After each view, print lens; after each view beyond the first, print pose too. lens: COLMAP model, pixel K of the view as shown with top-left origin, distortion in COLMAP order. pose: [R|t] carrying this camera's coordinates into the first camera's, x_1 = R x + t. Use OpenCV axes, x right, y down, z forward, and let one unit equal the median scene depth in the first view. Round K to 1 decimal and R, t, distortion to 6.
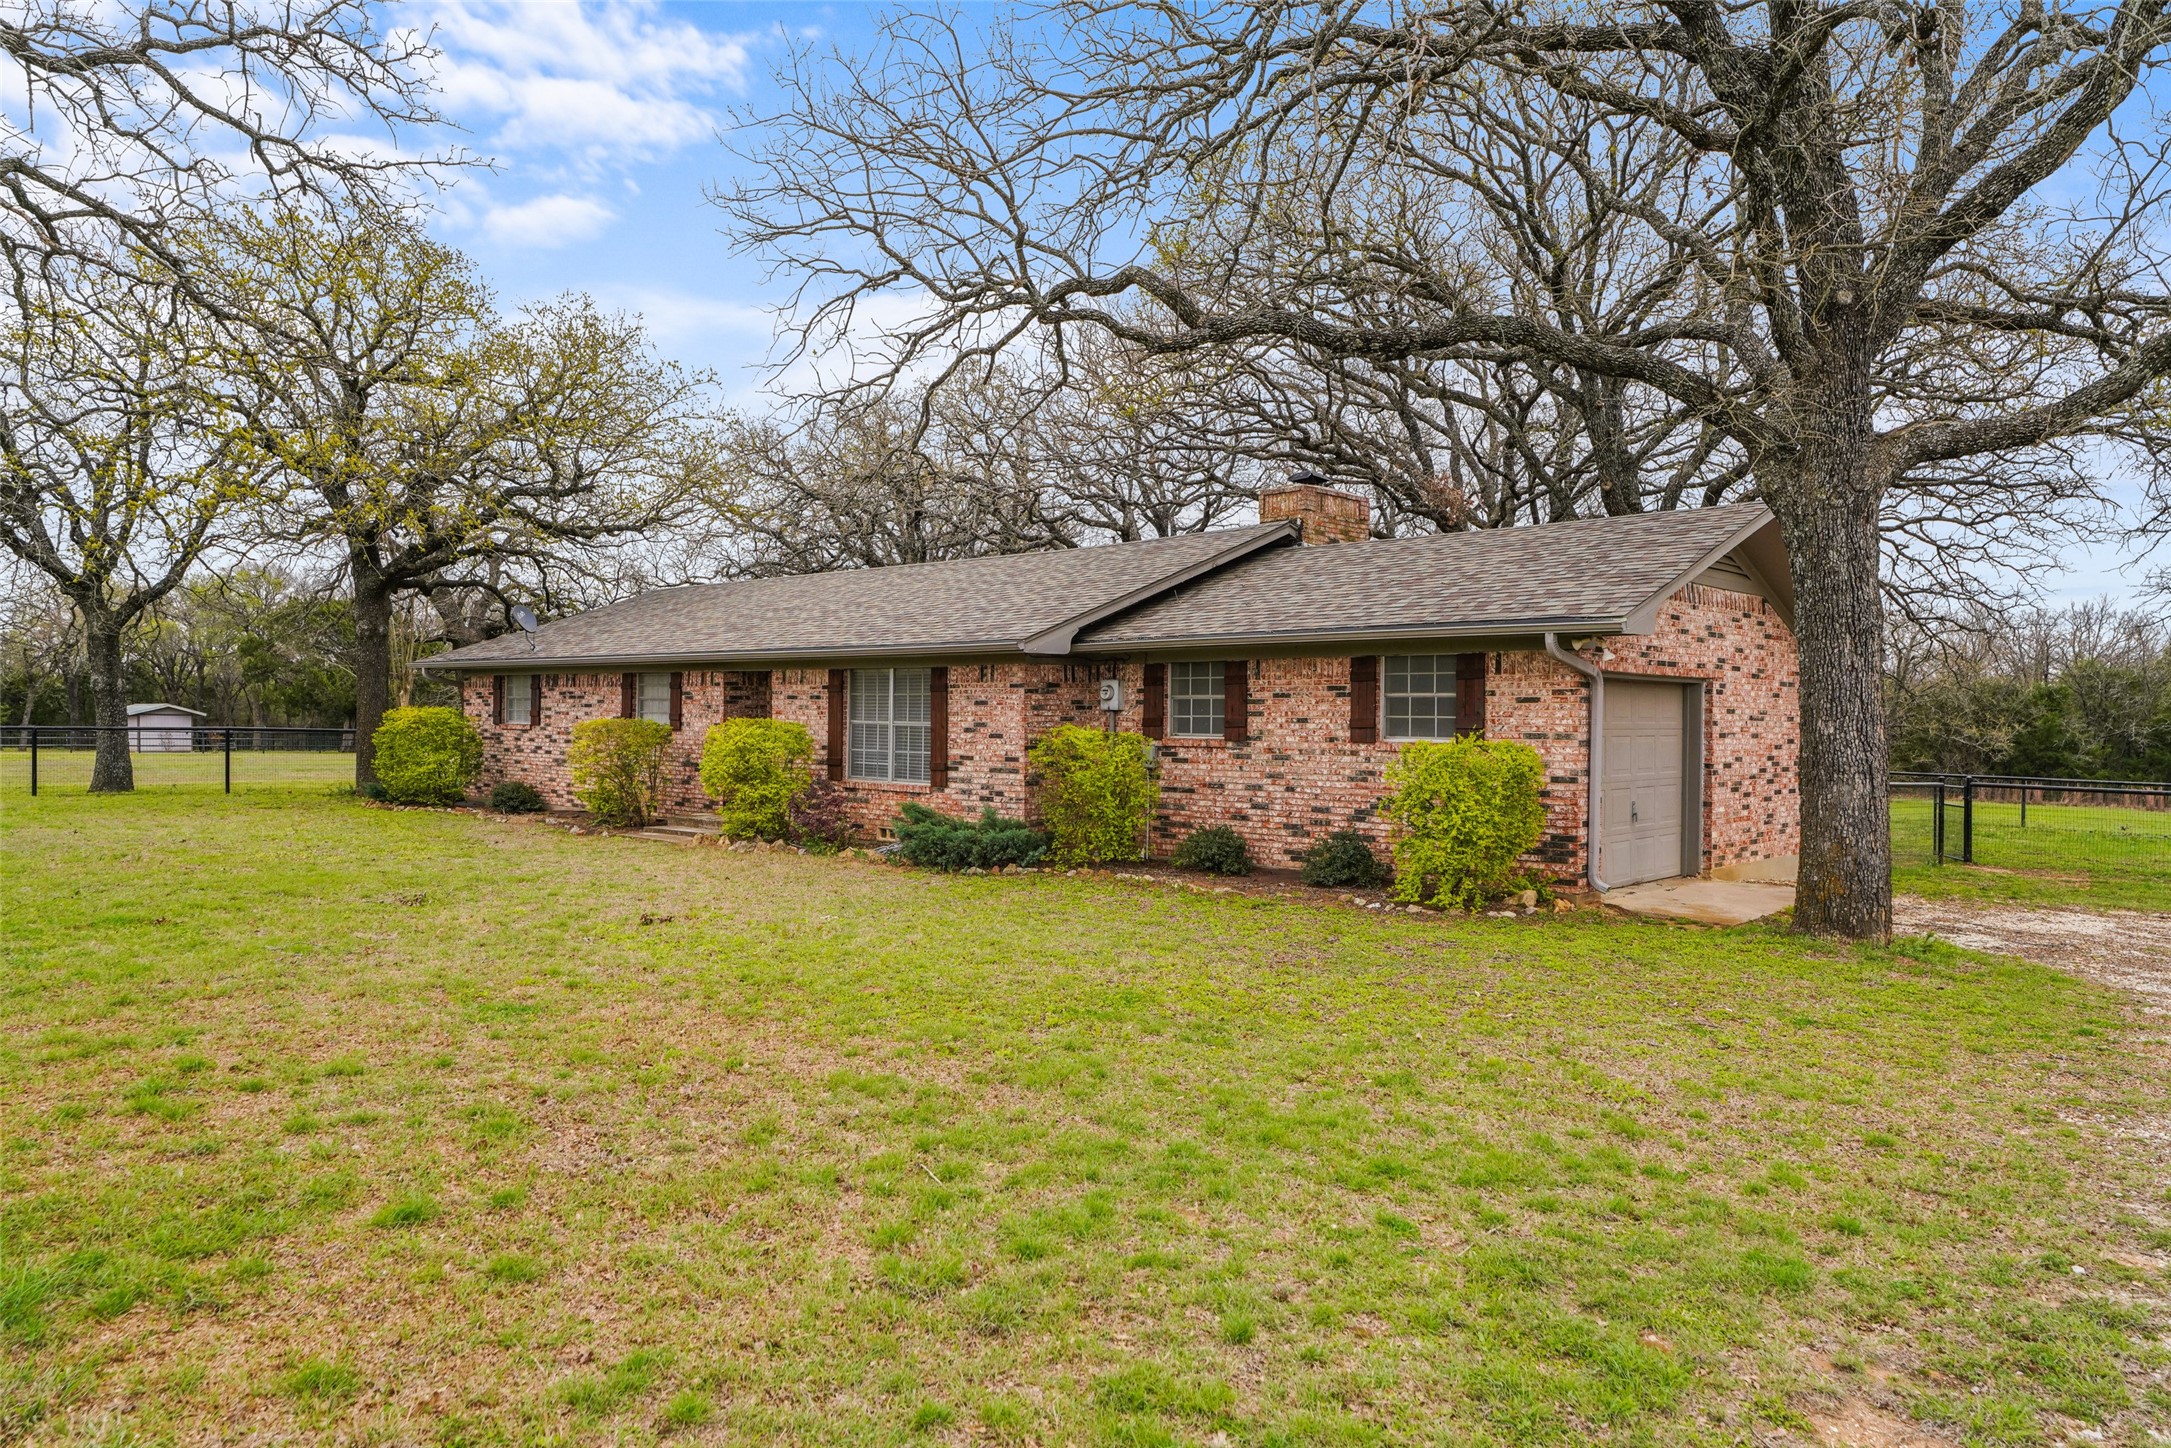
lens RADIAL K [[1443.5, 0, 1089.9], [0, 1443.5, 720.1], [0, 0, 1]] dist [0.052617, 0.000055]
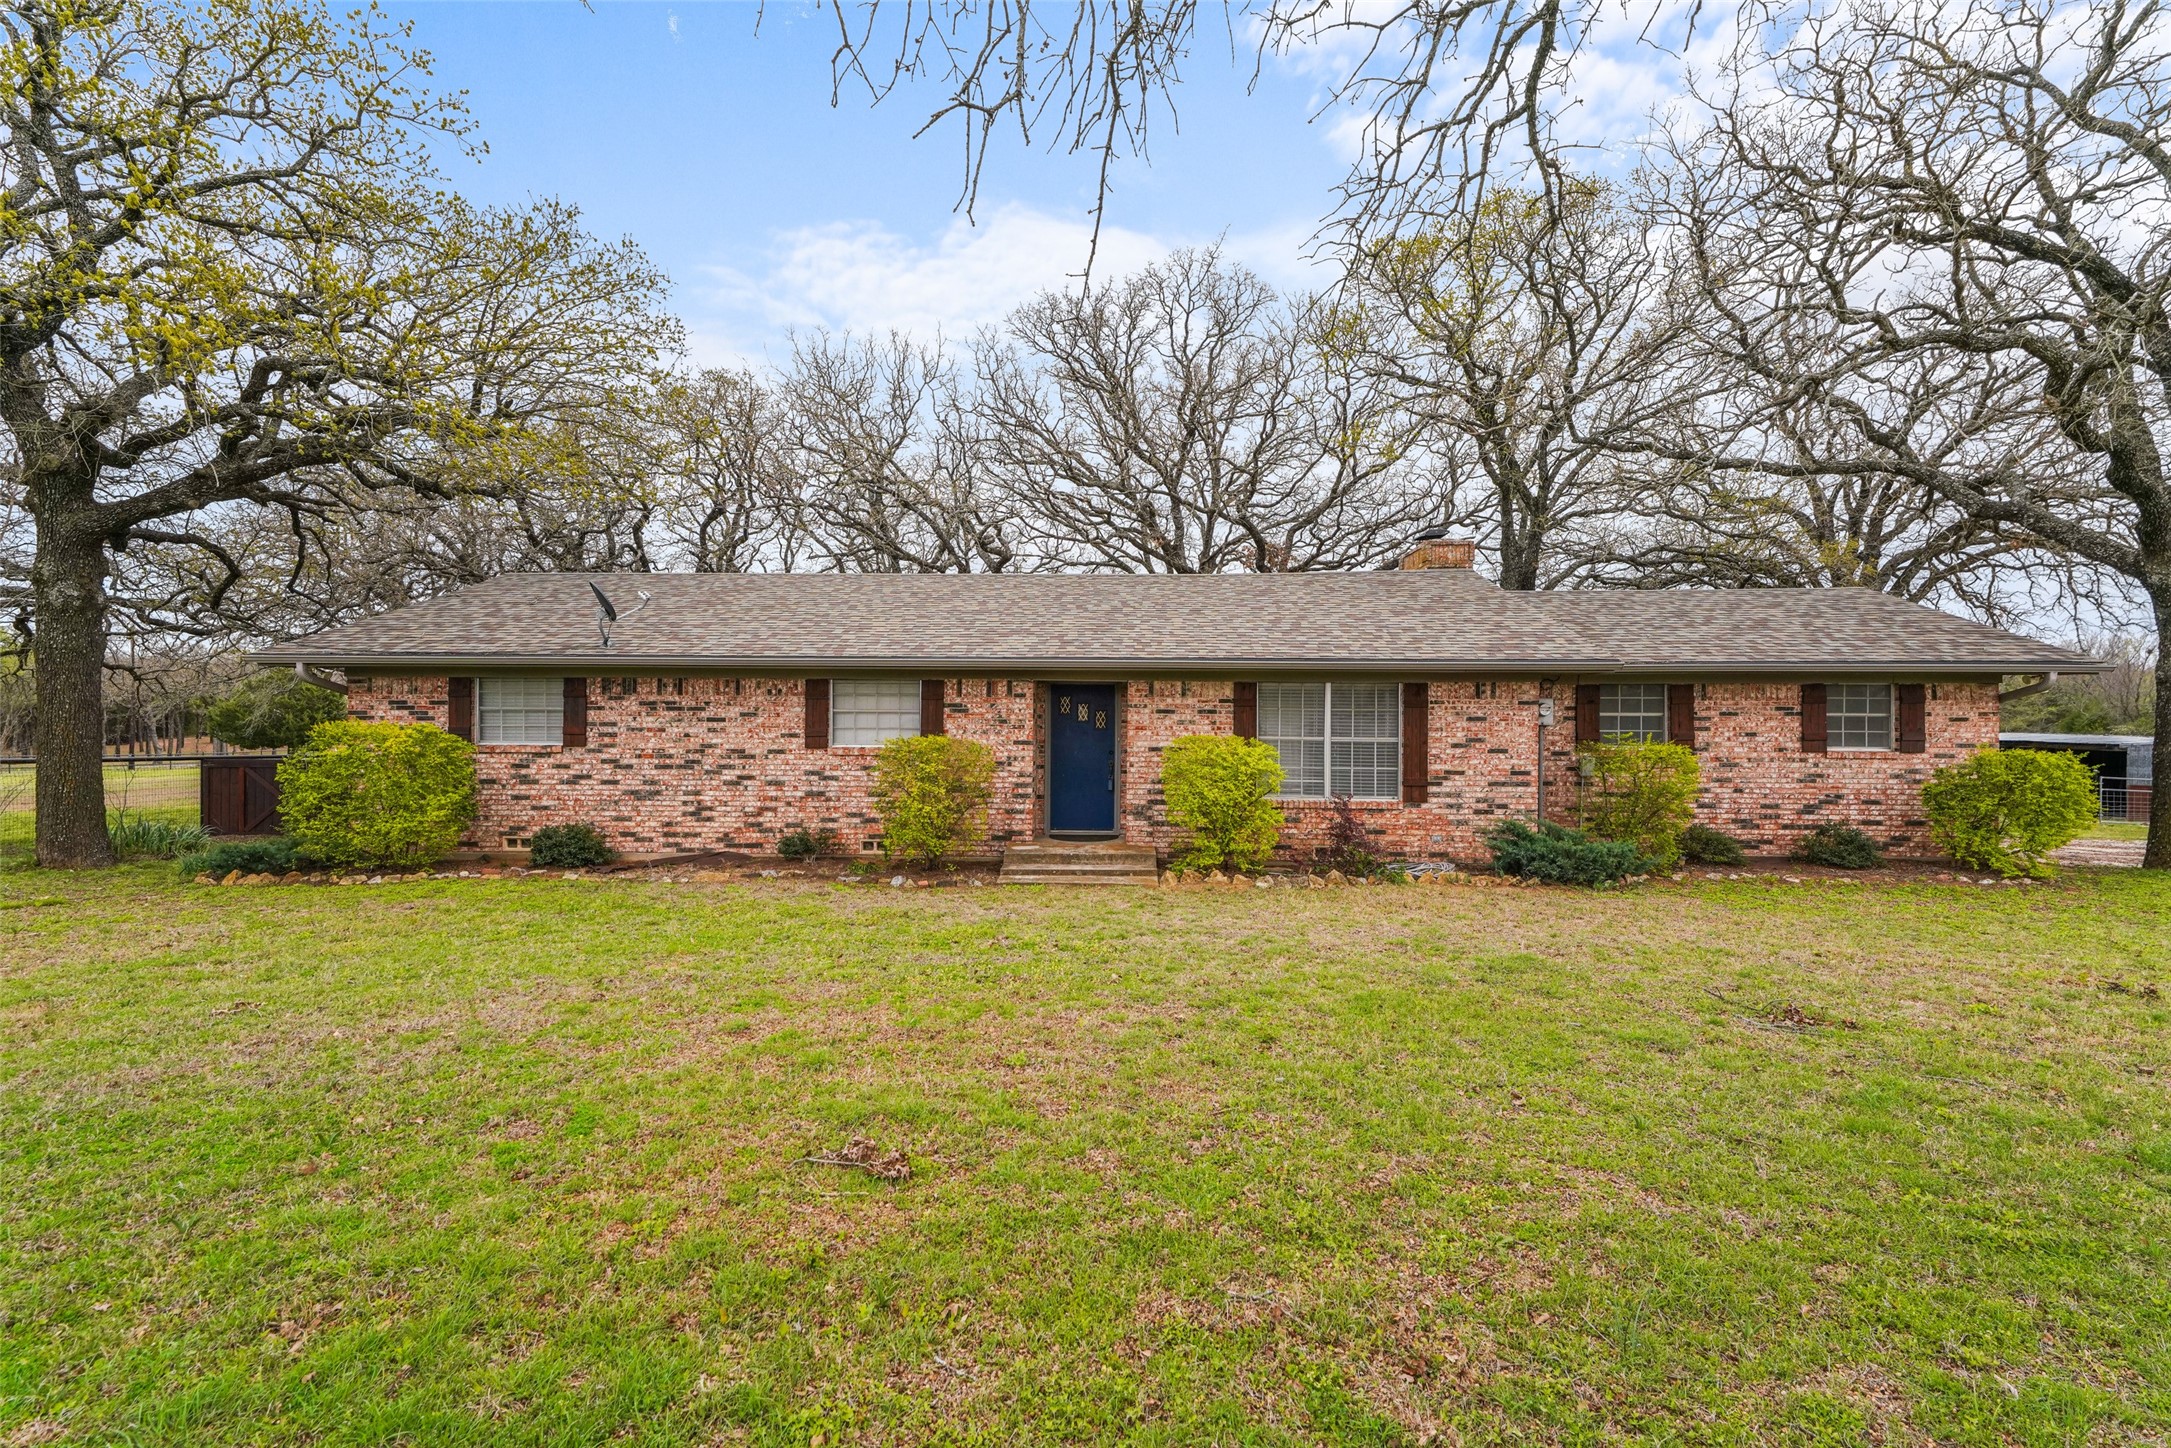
lens RADIAL K [[1070.3, 0, 1084.1], [0, 1070.3, 719.5], [0, 0, 1]] dist [0.014781, -0.000048]
pose [[0.752016, 0.001152, 0.659144, -0.821604], [0.002893, 0.999983, -0.005049, -0.008888], [-0.659139, 0.005704, 0.752000, 0.633926]]
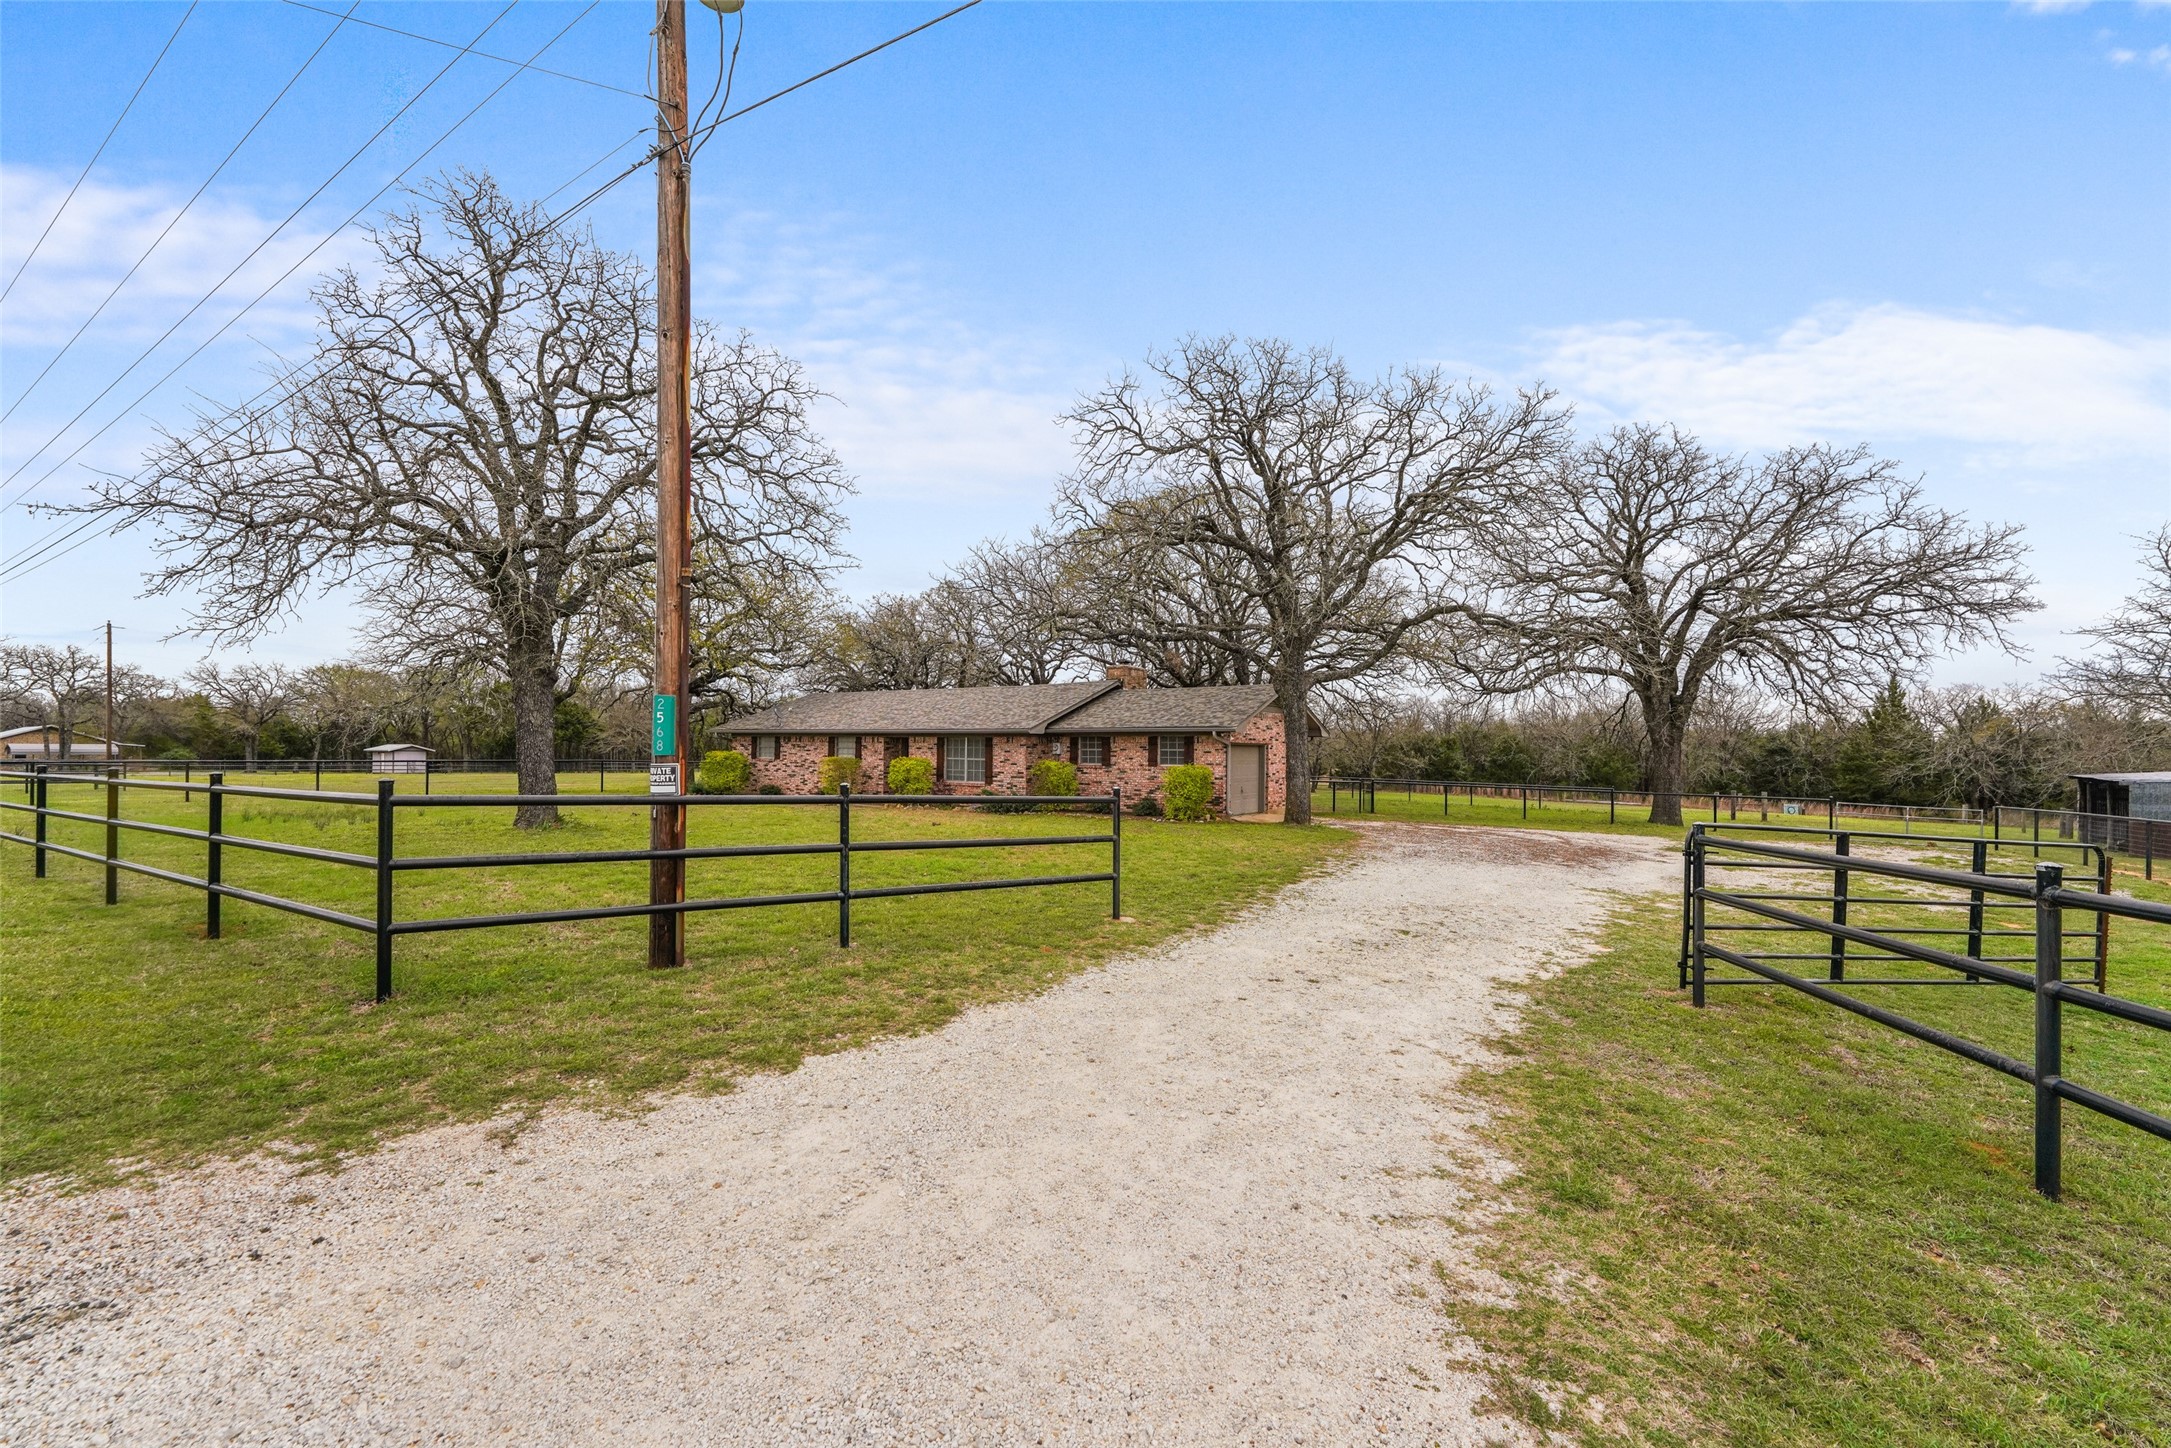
lens RADIAL K [[916.5, 0, 1087.3], [0, 916.5, 739.5], [0, 0, 1]] dist [-0.000574, -0.000002]
pose [[0.986676, 0.002651, 0.162675, -0.211703], [-0.000530, 0.999914, -0.013086, -0.012586], [-0.162696, 0.012825, 0.986593, -0.699555]]
